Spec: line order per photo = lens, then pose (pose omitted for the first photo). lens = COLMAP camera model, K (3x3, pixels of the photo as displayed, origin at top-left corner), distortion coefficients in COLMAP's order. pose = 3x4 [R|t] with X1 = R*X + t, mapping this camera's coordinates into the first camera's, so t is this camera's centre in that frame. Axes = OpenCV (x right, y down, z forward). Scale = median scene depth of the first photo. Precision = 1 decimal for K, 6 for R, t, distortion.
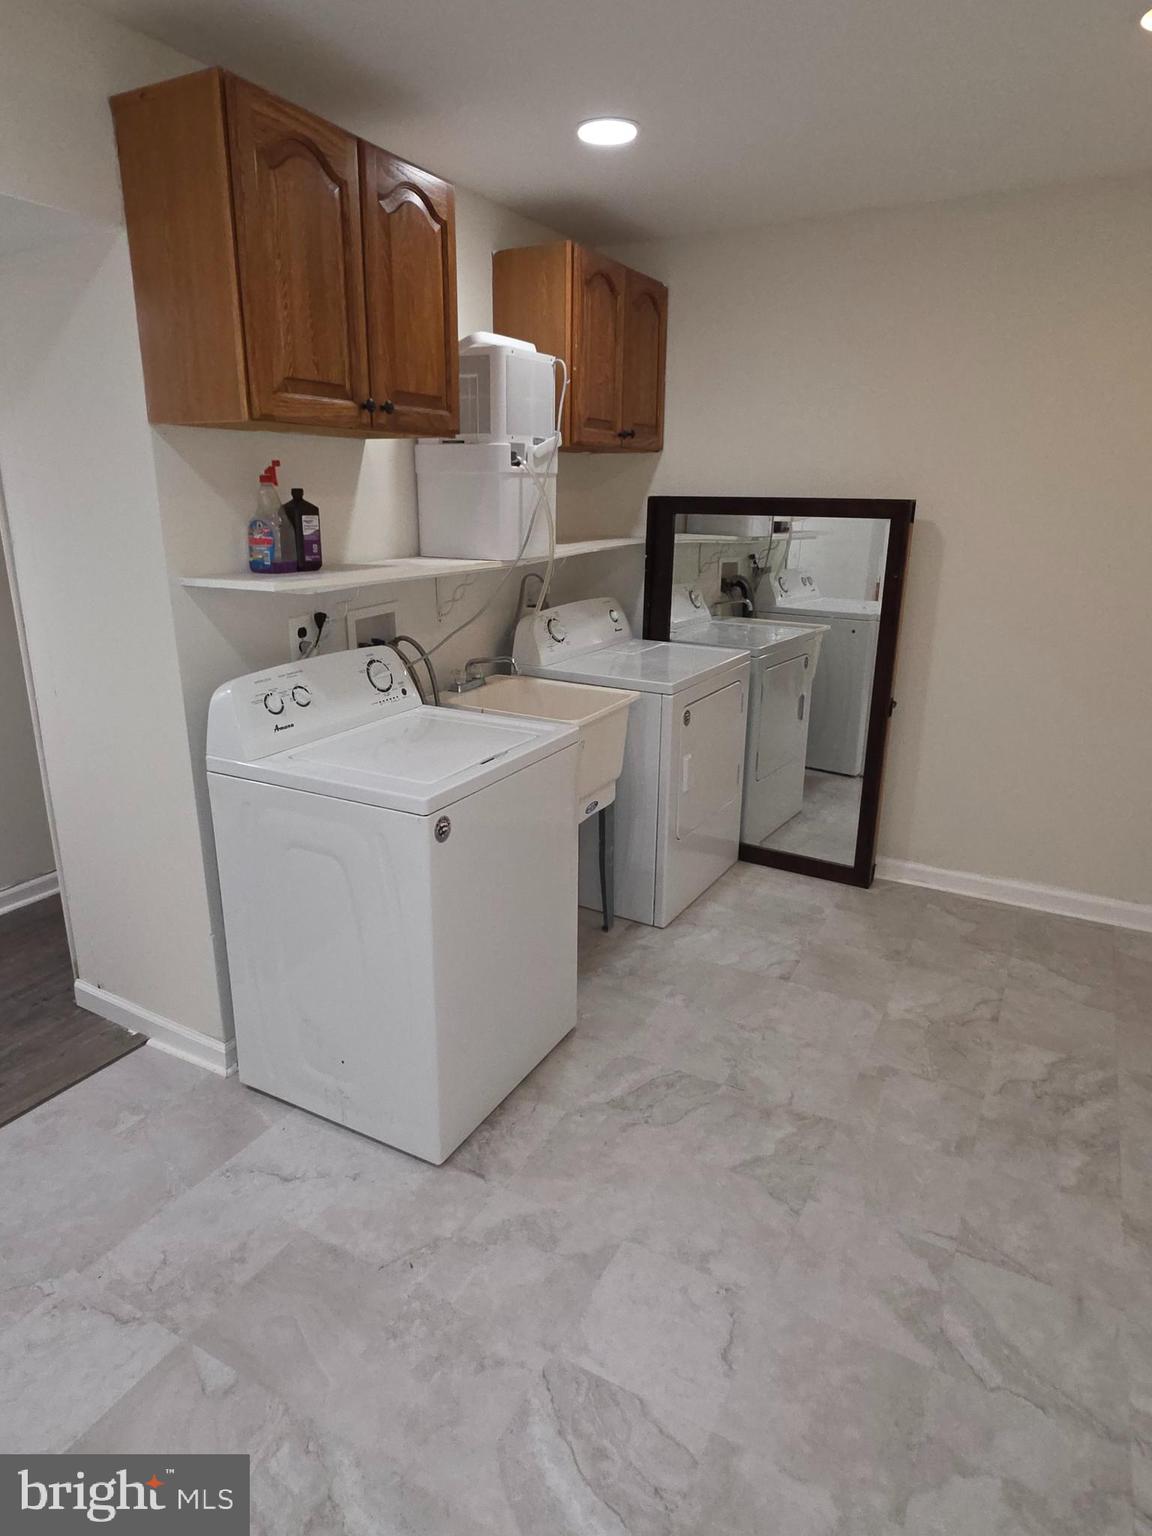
lens RADIAL K [[924.2, 0, 573.5], [0, 924.2, 766.4], [0, 0, 1]] dist [-0.001726, -0.001615]
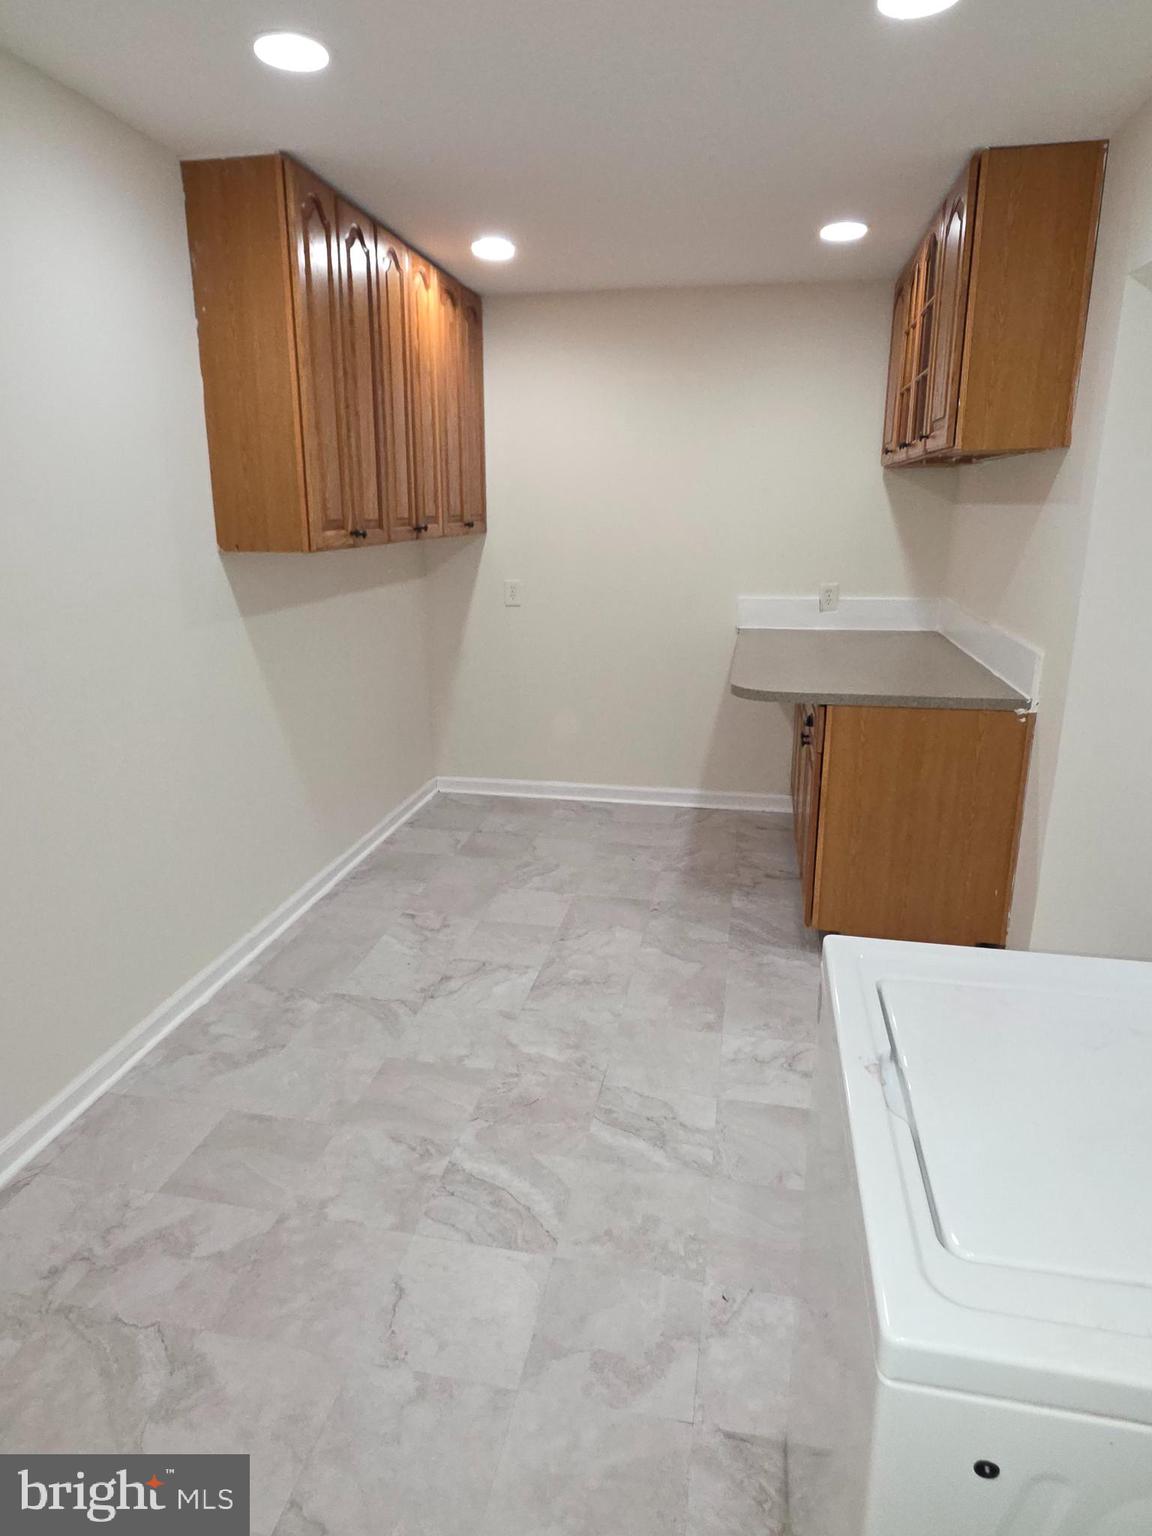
lens RADIAL K [[924.2, 0, 574.1], [0, 924.2, 764.6], [0, 0, 1]] dist [-0.001726, -0.001615]
pose [[-0.954921, 0.081612, -0.285422, 0.227720], [-0.084616, 0.846754, 0.525212, -0.473149], [0.284546, 0.525687, -0.801678, 1.593672]]
